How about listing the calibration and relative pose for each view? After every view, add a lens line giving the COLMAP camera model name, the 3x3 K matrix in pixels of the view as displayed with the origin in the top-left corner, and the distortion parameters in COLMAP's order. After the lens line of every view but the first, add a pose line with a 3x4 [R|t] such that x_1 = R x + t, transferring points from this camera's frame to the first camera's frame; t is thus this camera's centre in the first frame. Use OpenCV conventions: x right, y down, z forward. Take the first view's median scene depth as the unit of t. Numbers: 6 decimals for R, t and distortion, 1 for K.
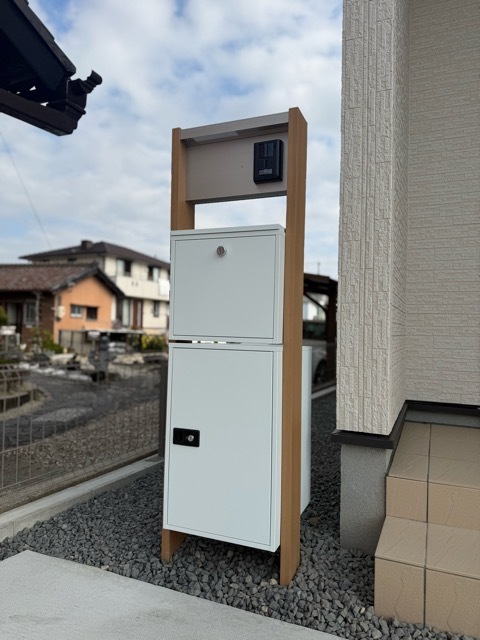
lens RADIAL K [[443.5, 0, 242.3], [0, 443.5, 323.6], [0, 0, 1]] dist [0.071995, 0.002071]
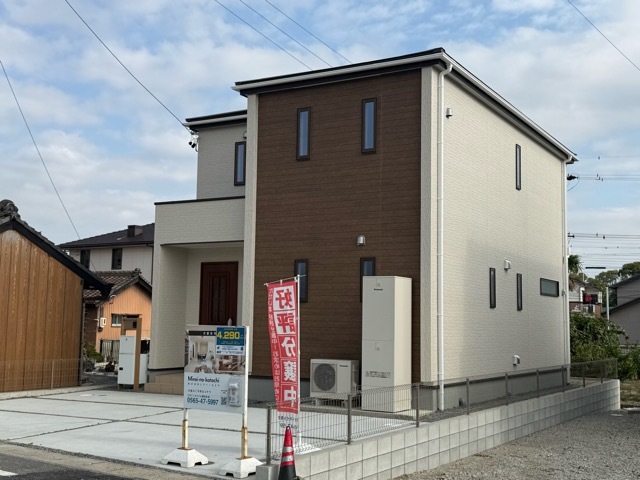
lens RADIAL K [[813.0, 0, 320.9], [0, 813.0, 240.9], [0, 0, 1]] dist [0.097082, 0.000000]
pose [[0.992143, -0.019892, -0.123518, 0.407582], [0.008851, 0.995965, -0.089300, -0.047574], [0.124796, 0.087505, 0.988316, -1.007260]]
